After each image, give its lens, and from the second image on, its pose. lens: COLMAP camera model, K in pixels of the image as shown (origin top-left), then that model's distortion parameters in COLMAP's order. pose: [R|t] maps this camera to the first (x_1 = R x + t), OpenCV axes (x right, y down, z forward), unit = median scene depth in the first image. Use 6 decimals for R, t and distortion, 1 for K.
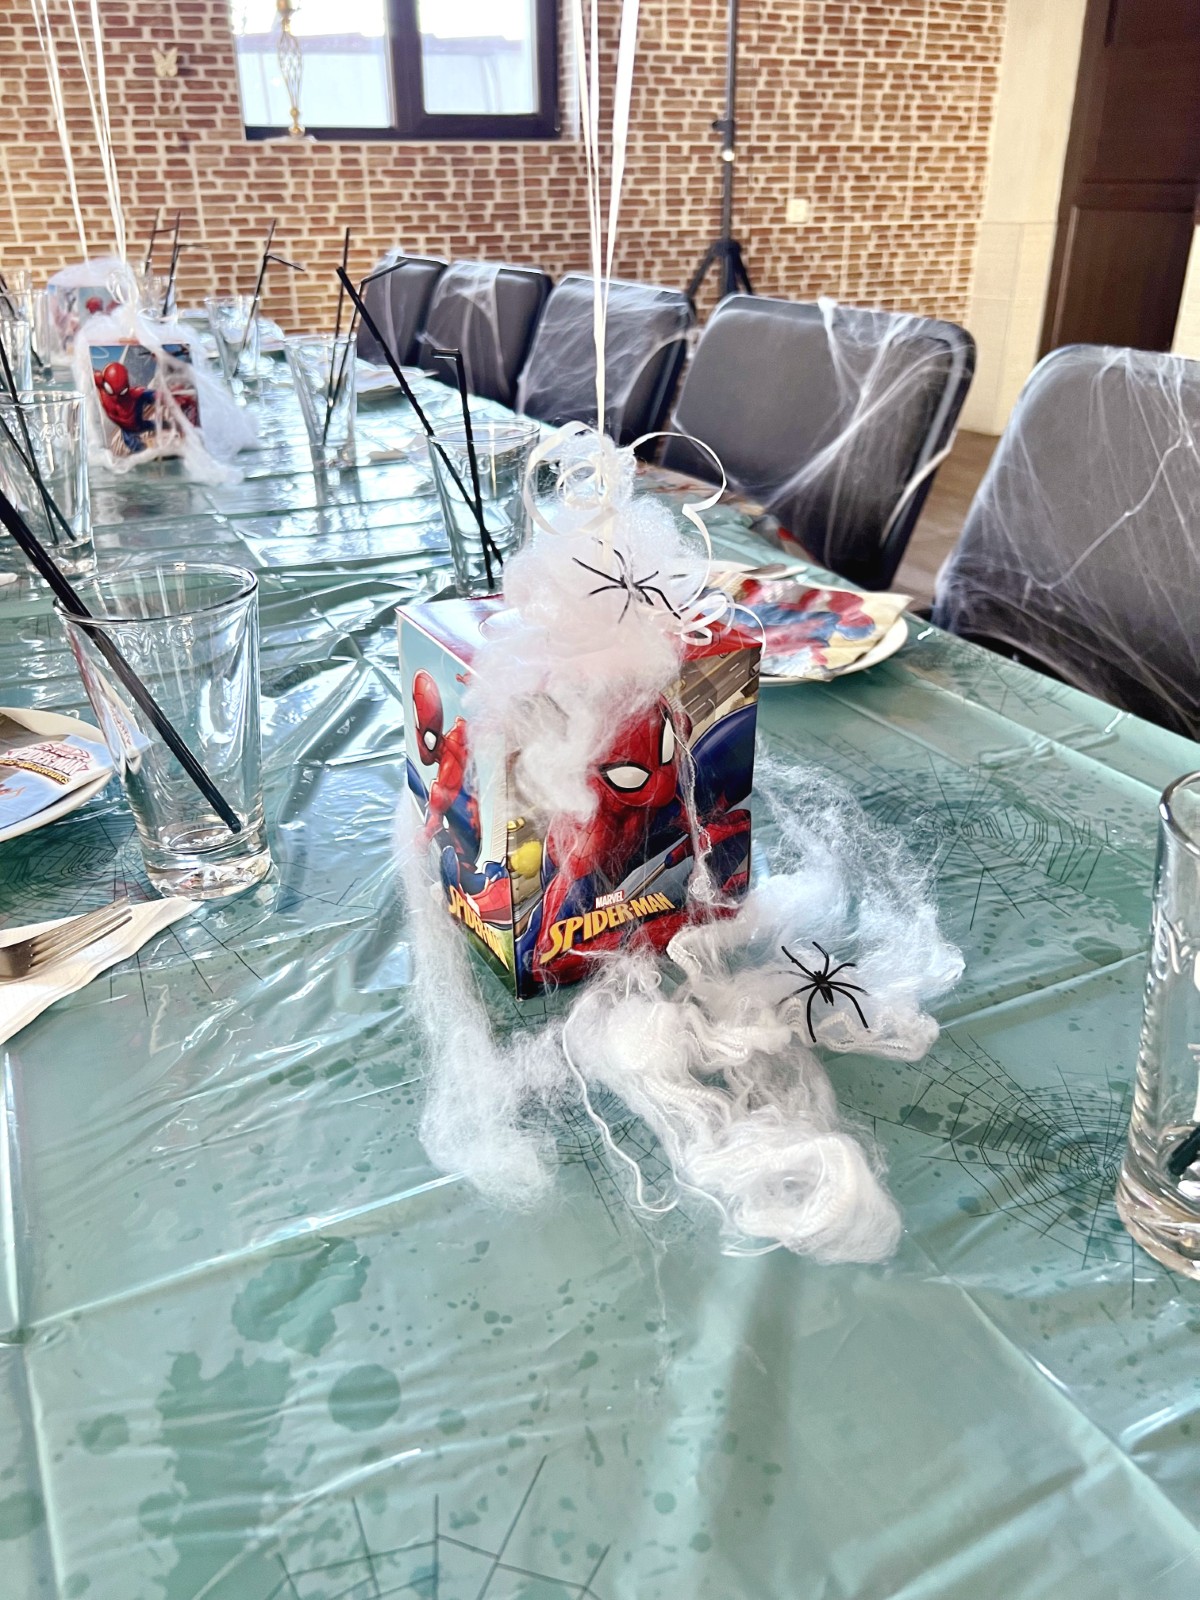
lens RADIAL K [[1226.3, 0, 590.0], [0, 1226.3, 807.0], [0, 0, 1]] dist [-0.009518, 0.001014]
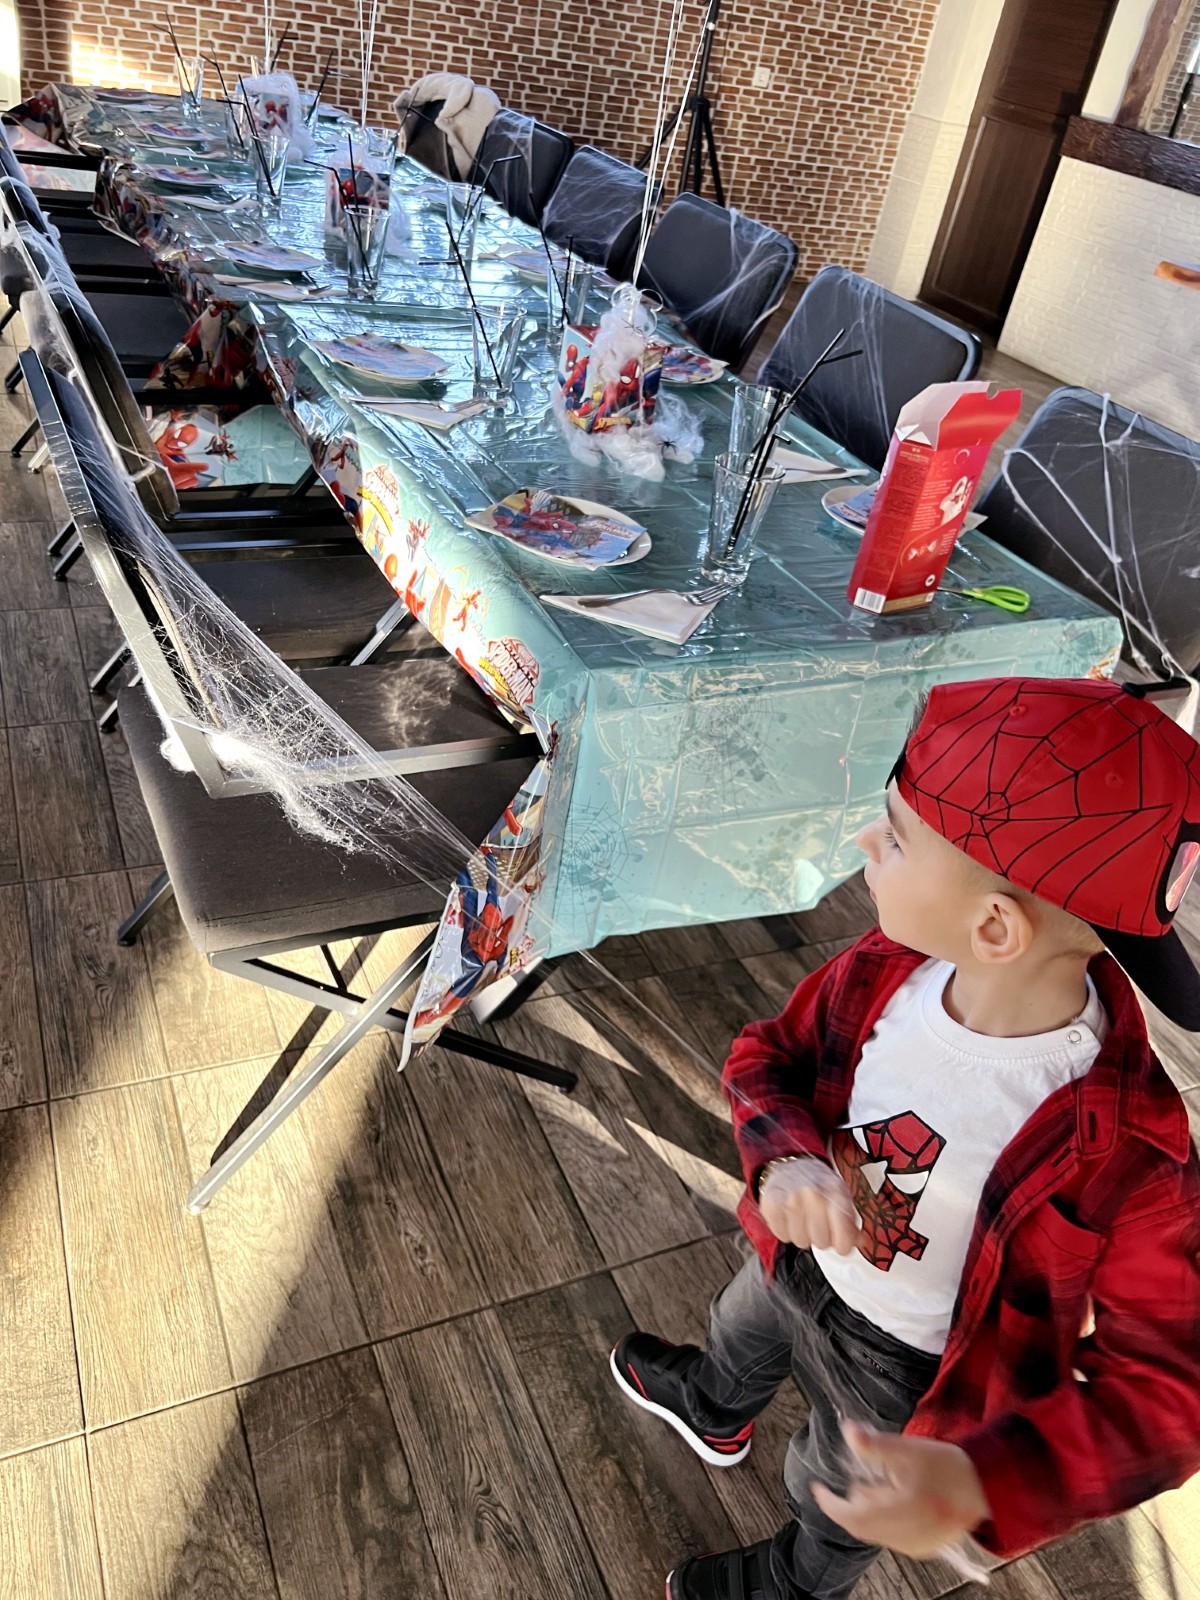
lens RADIAL K [[1226.3, 0, 590.0], [0, 1226.3, 807.0], [0, 0, 1]] dist [-0.009518, 0.001014]
pose [[0.985923, 0.130162, 0.104948, -0.031168], [-0.144148, 0.979735, 0.139068, 0.077430], [-0.084720, -0.152238, 0.984706, -0.299151]]
